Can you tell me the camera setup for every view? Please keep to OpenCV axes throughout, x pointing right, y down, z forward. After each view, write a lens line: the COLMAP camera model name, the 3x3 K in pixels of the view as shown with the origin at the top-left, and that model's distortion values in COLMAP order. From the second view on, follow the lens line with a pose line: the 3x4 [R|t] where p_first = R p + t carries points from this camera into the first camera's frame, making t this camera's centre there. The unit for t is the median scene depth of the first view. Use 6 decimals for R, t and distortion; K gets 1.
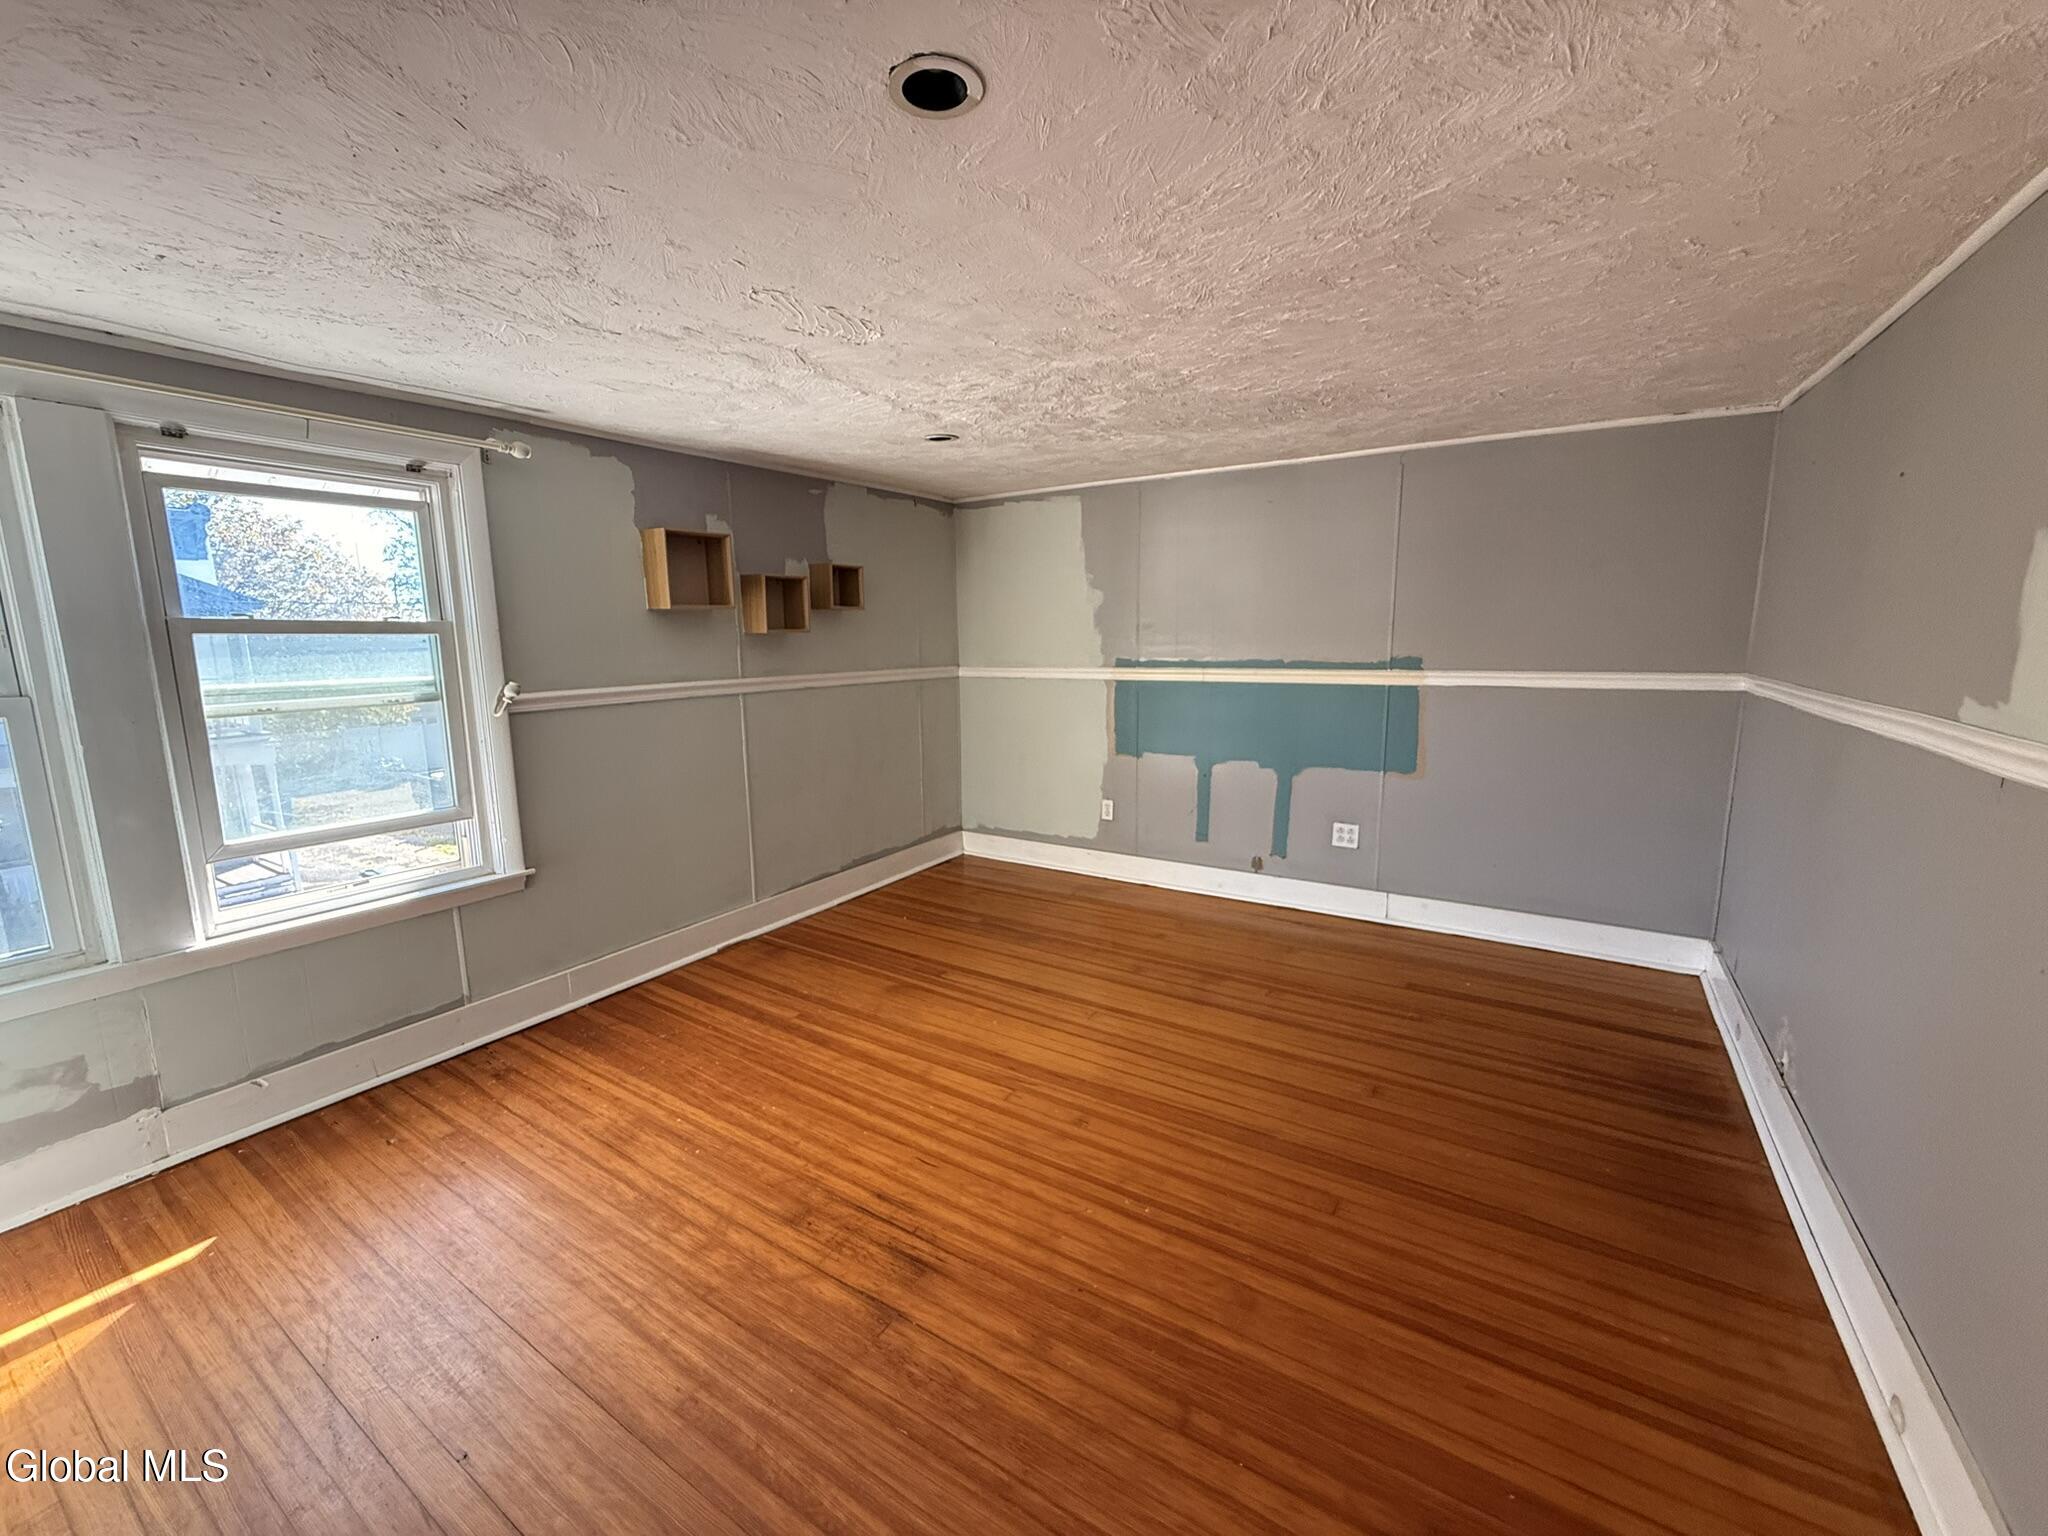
lens RADIAL K [[815.8, 0, 1019.5], [0, 815.8, 764.4], [0, 0, 1]] dist [0.000733, -0.000476]
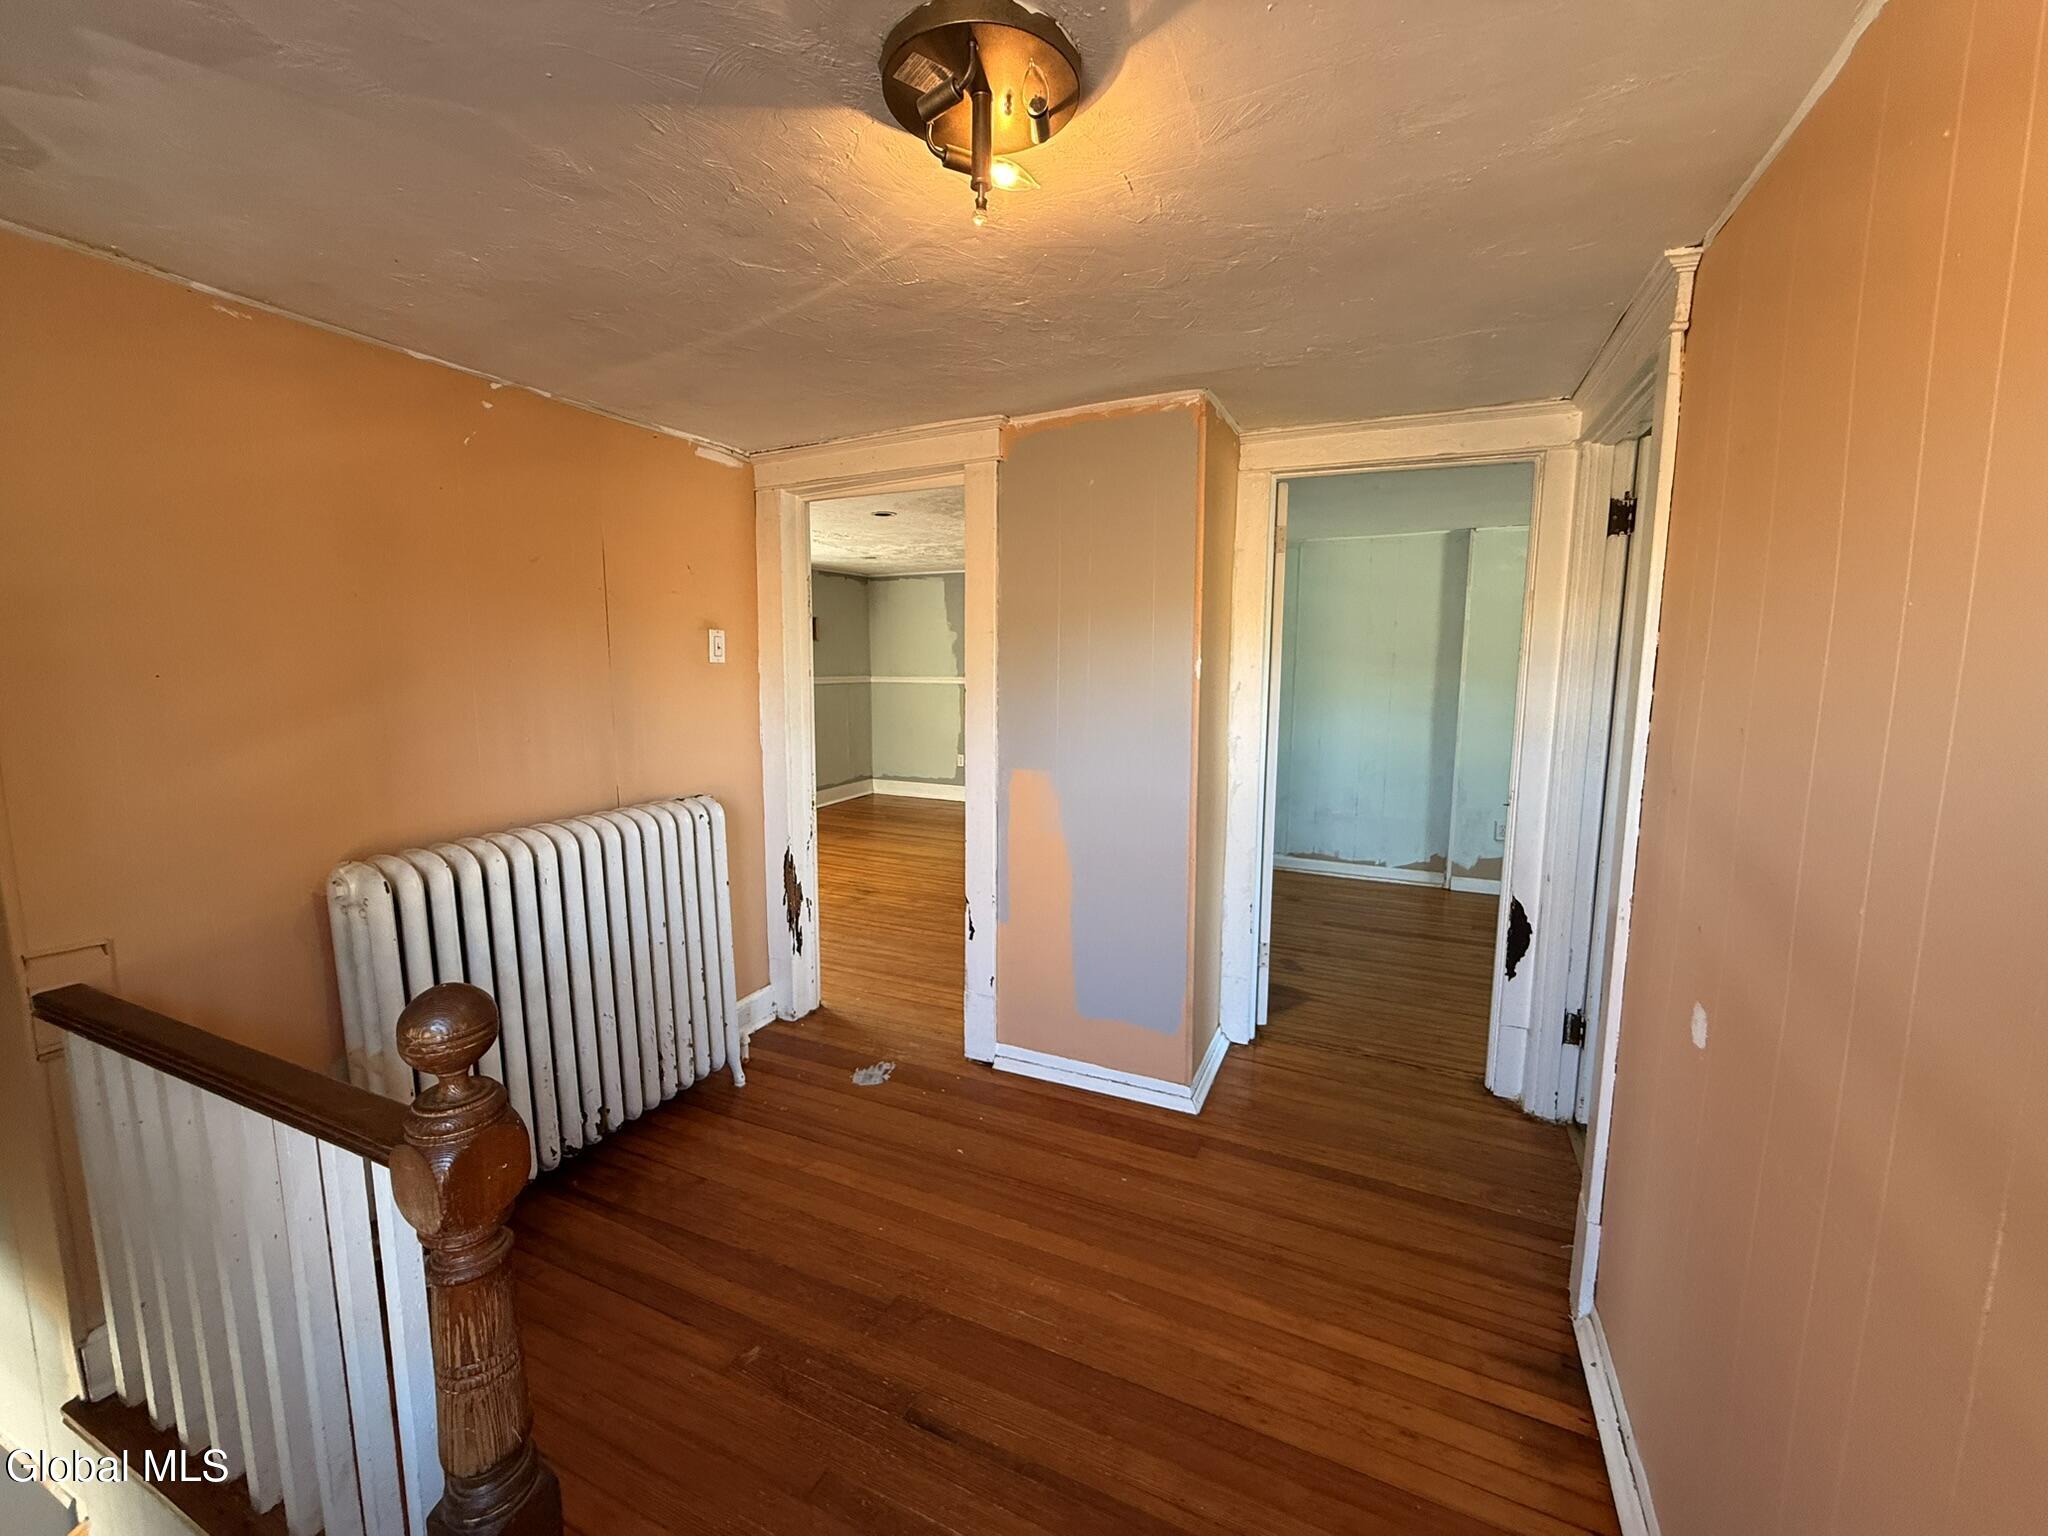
lens RADIAL K [[815.8, 0, 1019.5], [0, 815.8, 764.4], [0, 0, 1]] dist [0.000733, -0.000476]
pose [[0.991328, -0.001143, 0.131403, 0.010031], [0.005247, 0.999509, -0.030891, 0.192452], [-0.131303, 0.031313, 0.990848, -1.149964]]
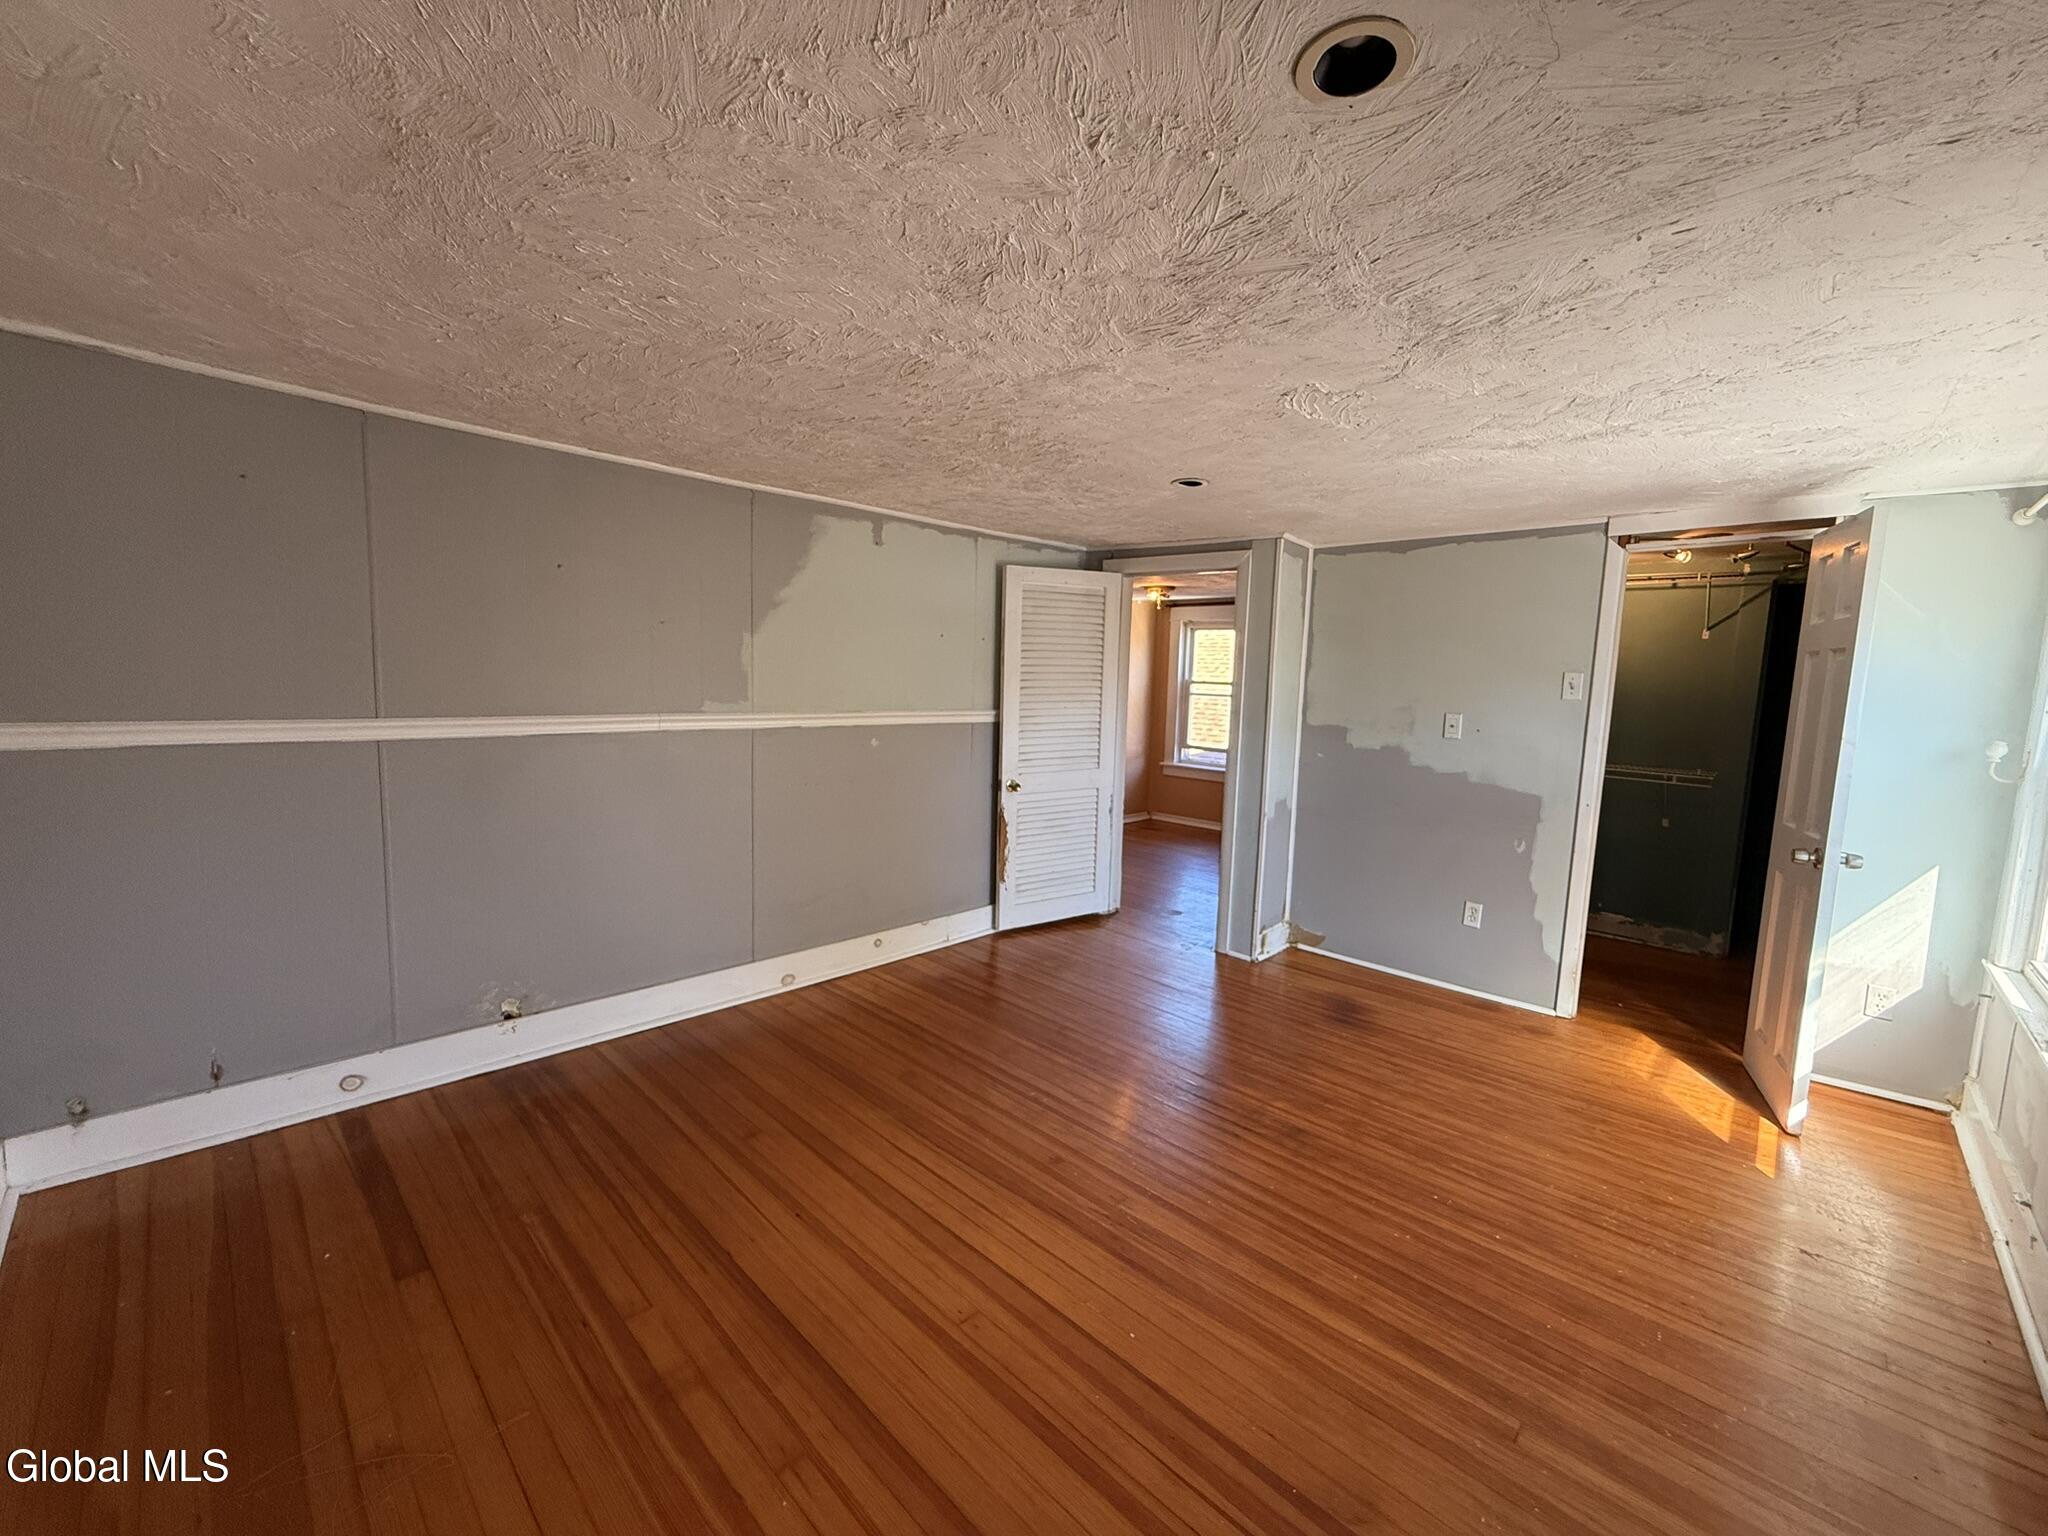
lens RADIAL K [[815.8, 0, 1019.5], [0, 815.8, 764.4], [0, 0, 1]] dist [0.000733, -0.000476]
pose [[-0.978577, -0.045671, 0.200752, -0.054052], [0.008394, 0.965424, 0.260551, -0.263241], [-0.205710, 0.256655, -0.944358, 1.590858]]
